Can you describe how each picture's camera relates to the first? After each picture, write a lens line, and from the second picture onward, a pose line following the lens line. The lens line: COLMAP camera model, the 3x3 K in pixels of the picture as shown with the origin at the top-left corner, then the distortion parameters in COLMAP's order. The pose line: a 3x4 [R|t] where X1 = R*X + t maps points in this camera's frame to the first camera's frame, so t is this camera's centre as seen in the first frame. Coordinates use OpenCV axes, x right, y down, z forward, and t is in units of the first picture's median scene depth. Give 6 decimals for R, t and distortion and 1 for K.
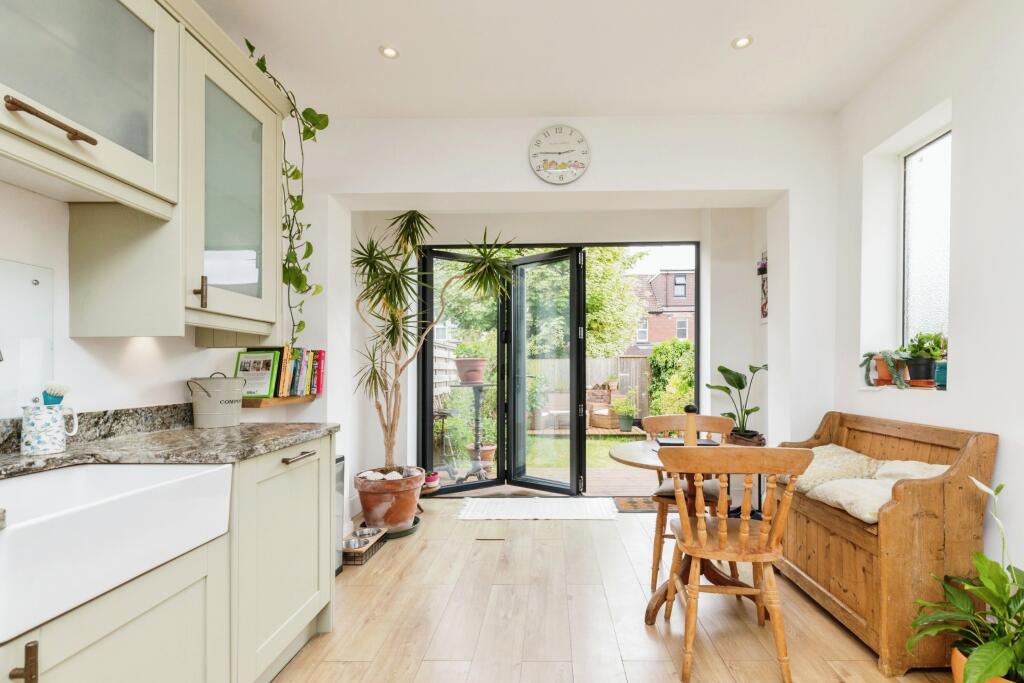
lens RADIAL K [[463.2, 0, 540.8], [0, 463.2, 360.3], [0, 0, 1]] dist [0.000676, -0.000056]
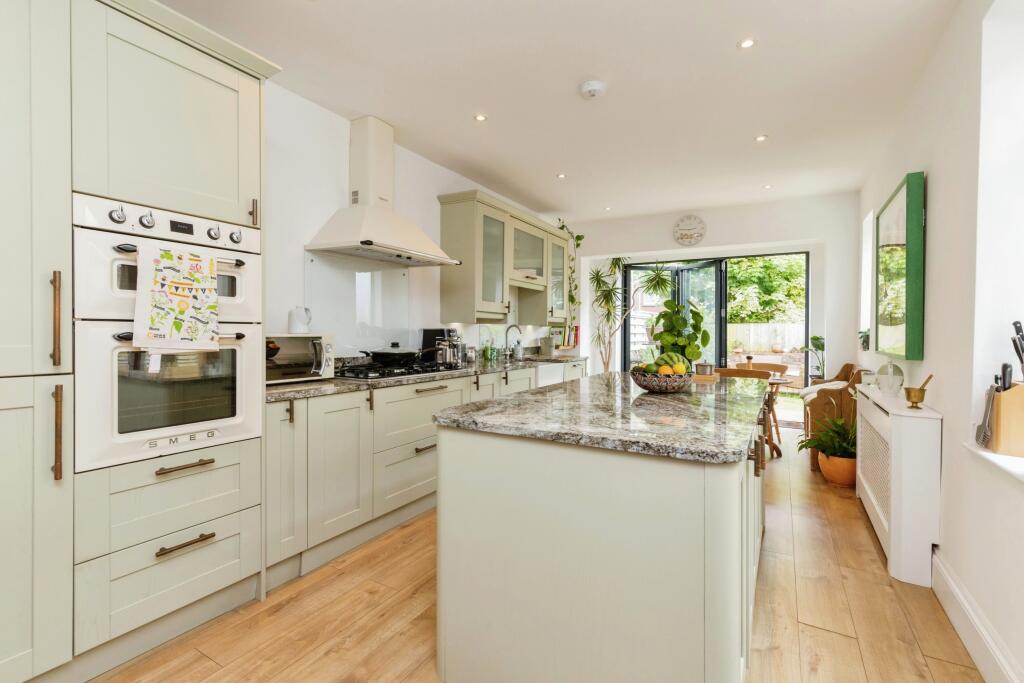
lens RADIAL K [[463.2, 0, 517.3], [0, 463.2, 320.9], [0, 0, 1]] dist [0.000676, -0.000056]
pose [[0.877991, 0.005269, -0.478649, 0.273234], [-0.004276, 0.999986, 0.003164, -0.040624], [0.478659, -0.000731, 0.878001, -0.880758]]
